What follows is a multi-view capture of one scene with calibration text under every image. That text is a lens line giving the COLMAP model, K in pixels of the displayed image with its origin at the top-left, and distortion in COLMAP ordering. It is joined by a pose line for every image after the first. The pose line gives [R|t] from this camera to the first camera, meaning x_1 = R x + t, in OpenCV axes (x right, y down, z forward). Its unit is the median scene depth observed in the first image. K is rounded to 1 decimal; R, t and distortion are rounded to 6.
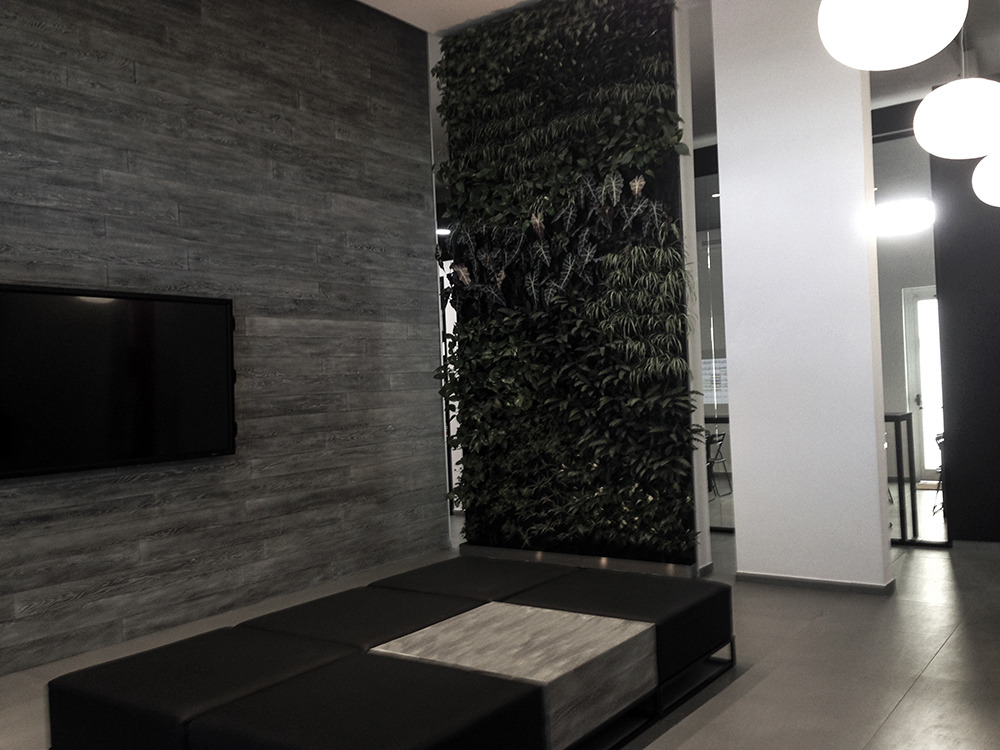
lens RADIAL K [[935.4, 0, 493.5], [0, 935.4, 376.9], [0, 0, 1]] dist [0.054013, 0.000000]
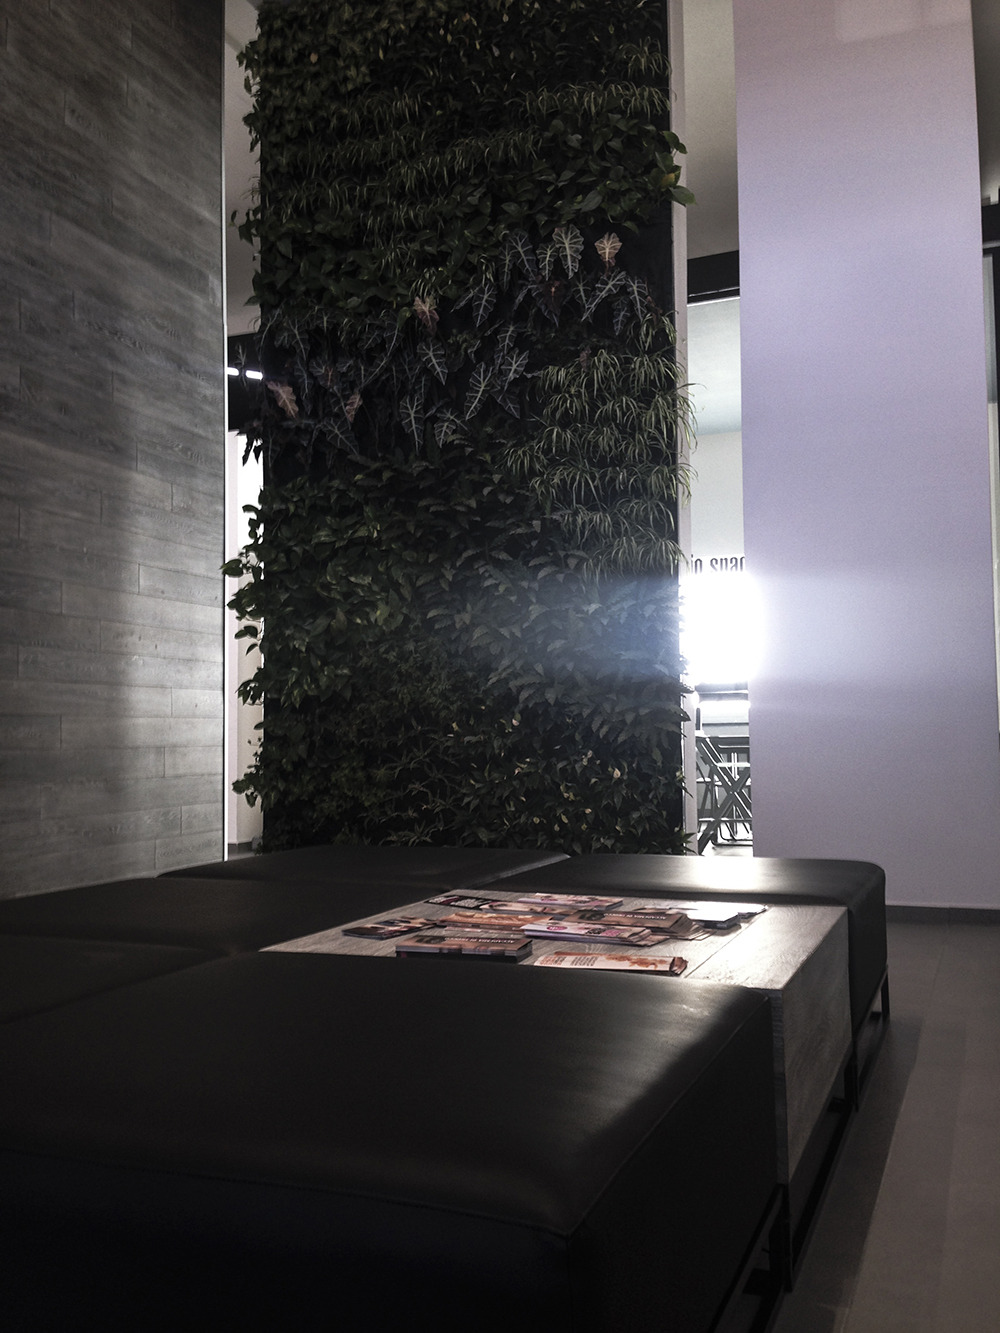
lens RADIAL K [[1246.9, 0, 508.3], [0, 1246.9, 661.1], [0, 0, 1]] dist [0.054013, 0.000000]
pose [[0.967685, 0.048426, 0.247468, -0.085481], [-0.032462, 0.997144, -0.068192, 0.105070], [-0.250063, 0.057955, 0.966493, 0.240491]]
